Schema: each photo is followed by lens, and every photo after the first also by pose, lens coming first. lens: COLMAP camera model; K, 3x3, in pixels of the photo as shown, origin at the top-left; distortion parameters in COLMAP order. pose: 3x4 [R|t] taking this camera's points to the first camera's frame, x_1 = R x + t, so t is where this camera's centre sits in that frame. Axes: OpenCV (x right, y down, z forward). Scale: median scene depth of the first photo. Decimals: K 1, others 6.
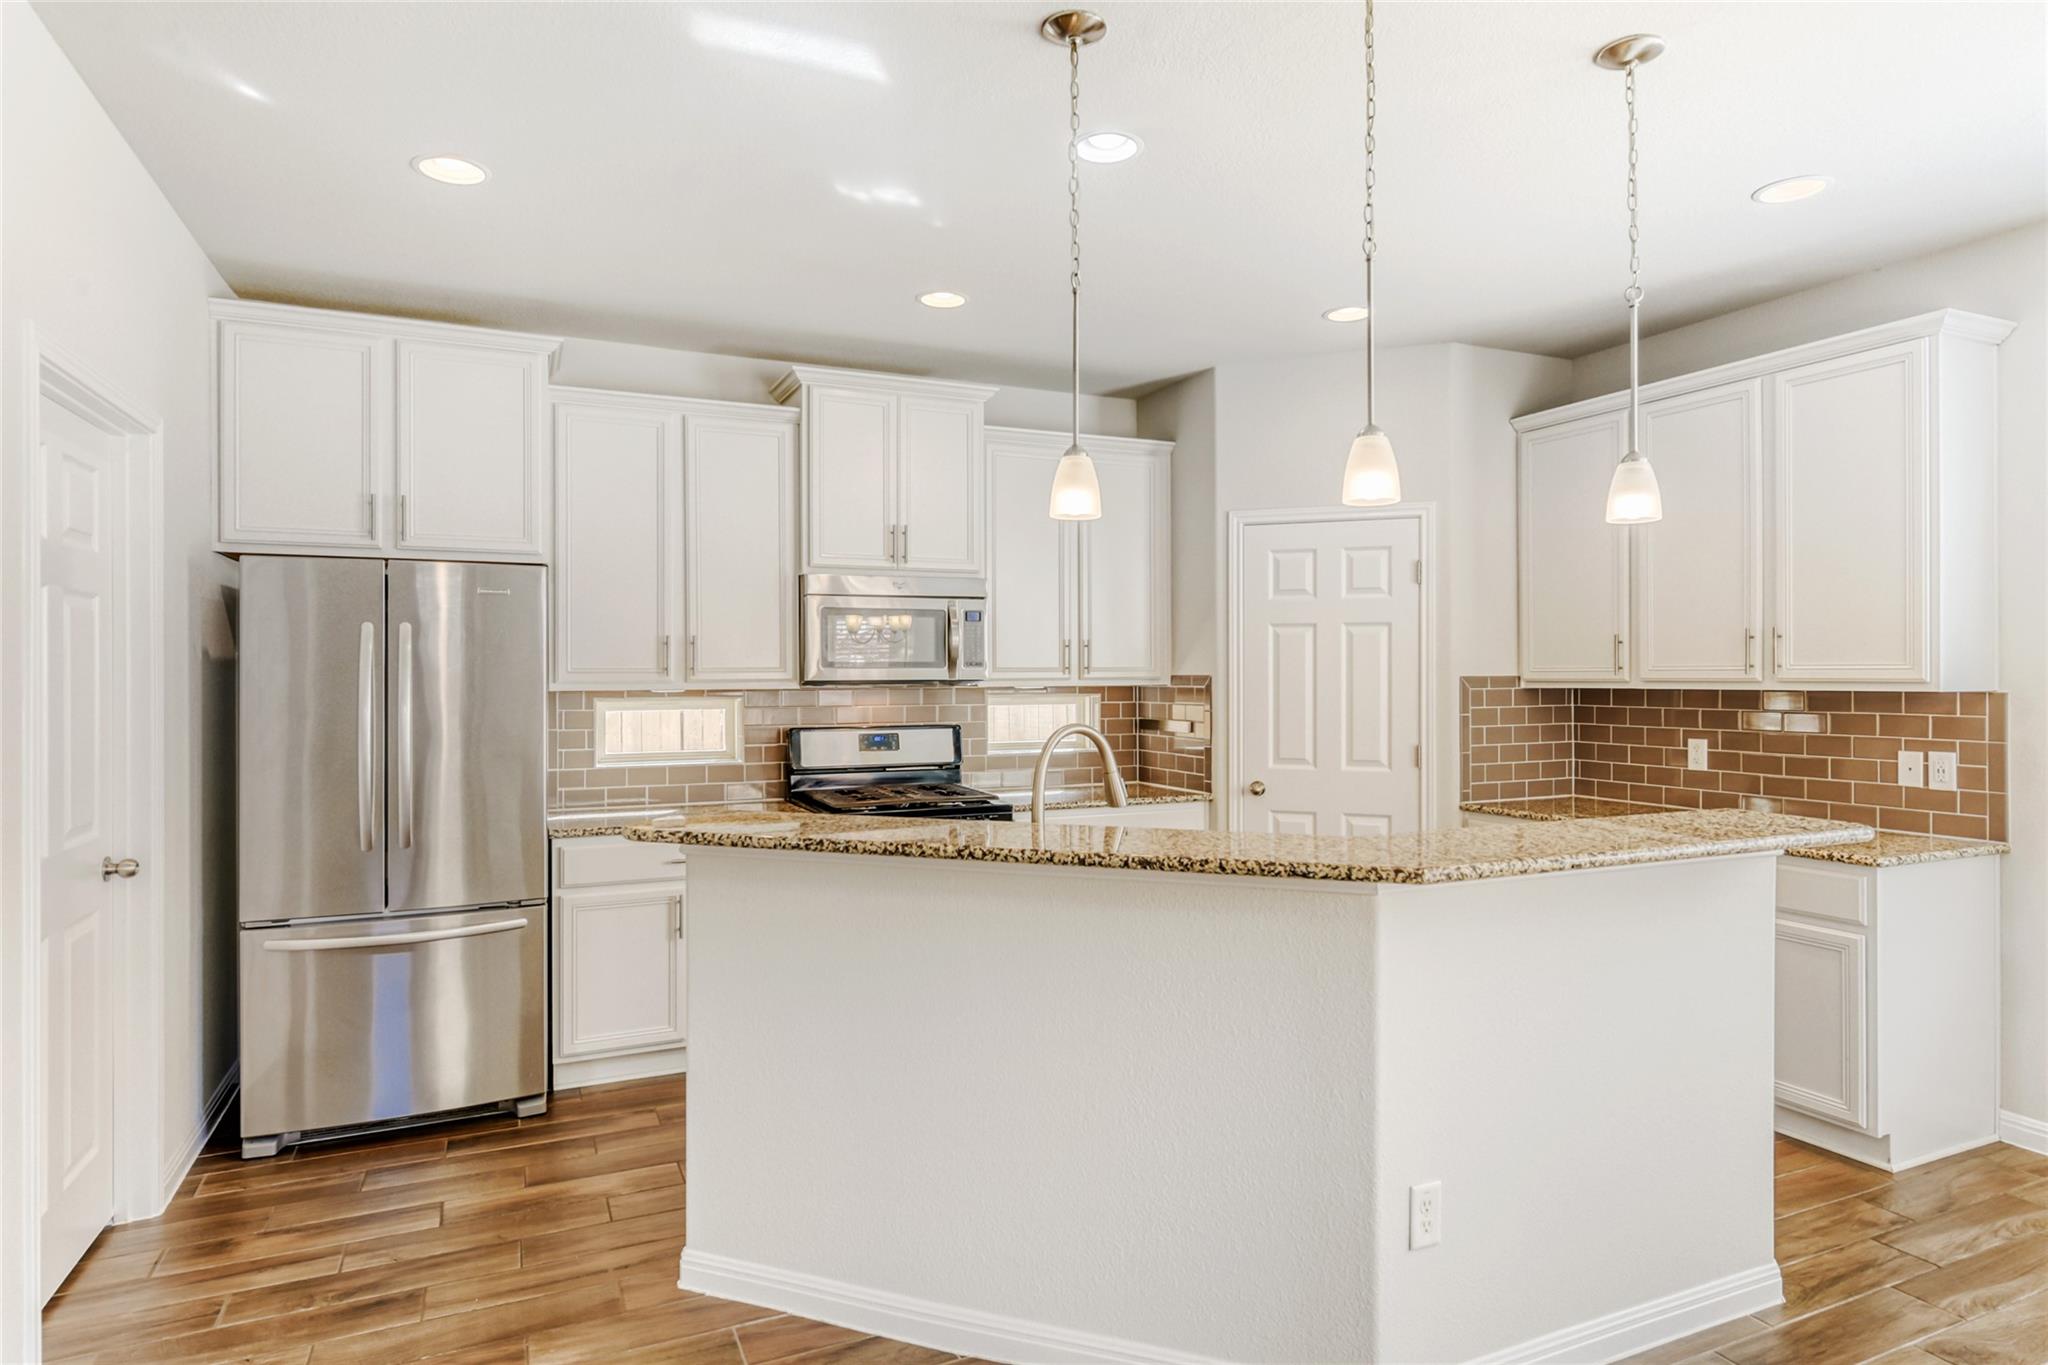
lens RADIAL K [[1153.2, 0, 1026.8], [0, 1153.2, 672.1], [0, 0, 1]] dist [0.004153, -0.001380]
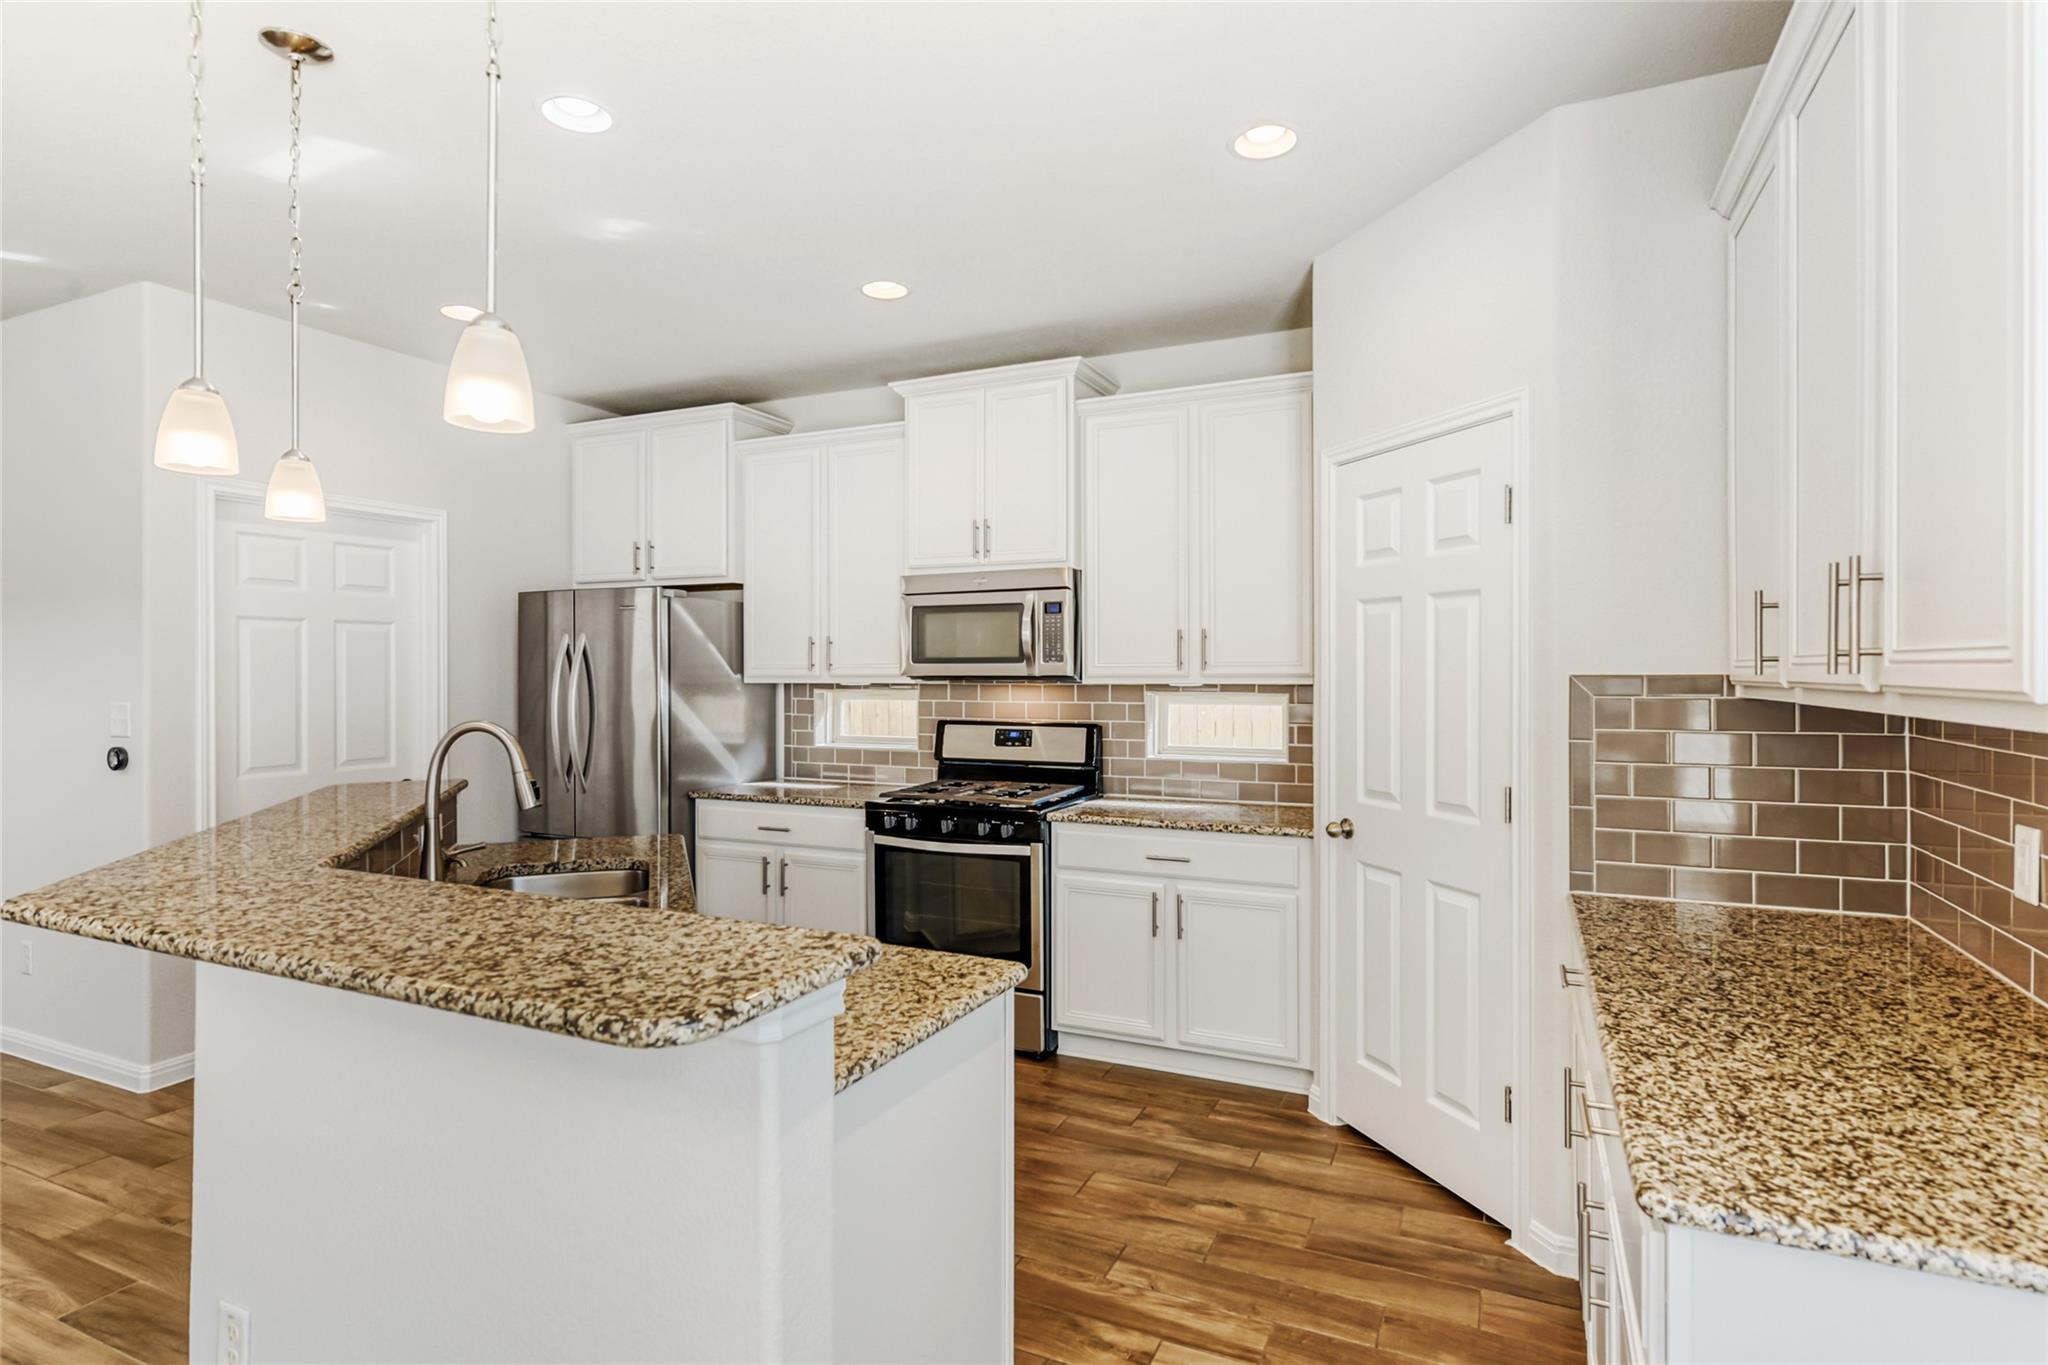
lens RADIAL K [[1036.5, 0, 1032.6], [0, 1036.5, 672.0], [0, 0, 1]] dist [0.000568, 0.000057]
pose [[0.654080, 0.003379, -0.756418, 0.613968], [0.000362, 0.999989, 0.004780, -0.000688], [0.756426, -0.003401, 0.654071, 0.465466]]
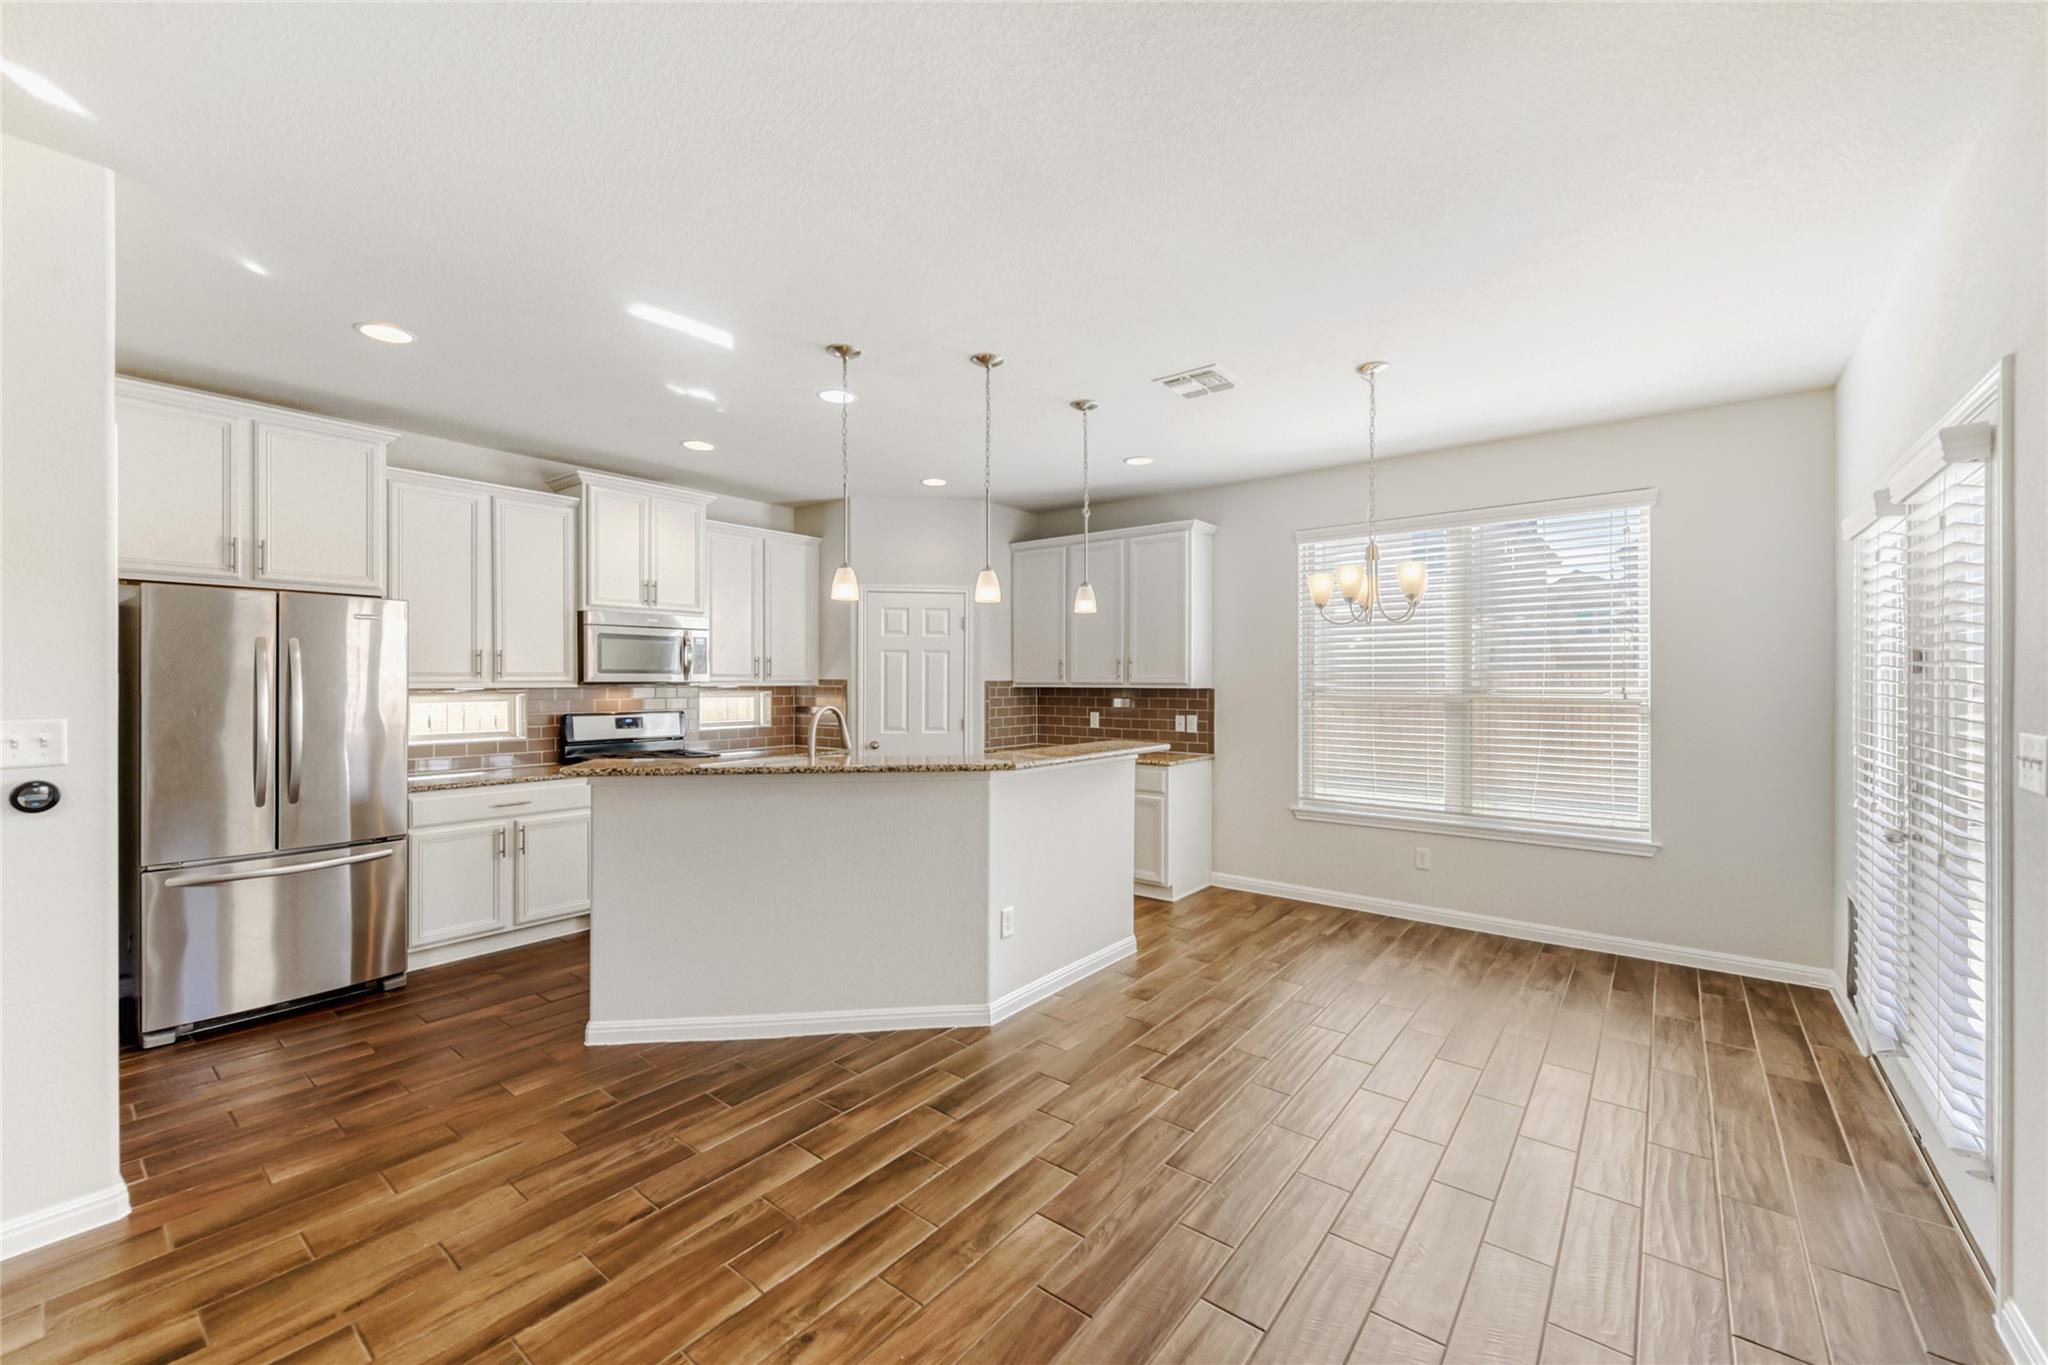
lens RADIAL K [[808.7, 0, 1031.4], [0, 808.7, 677.8], [0, 0, 1]] dist [-0.000212, -0.000249]
pose [[0.887827, 0.005965, 0.460139, -0.161573], [-0.006019, 0.999981, -0.001350, 0.000349], [-0.460139, -0.001571, 0.887846, -0.195615]]
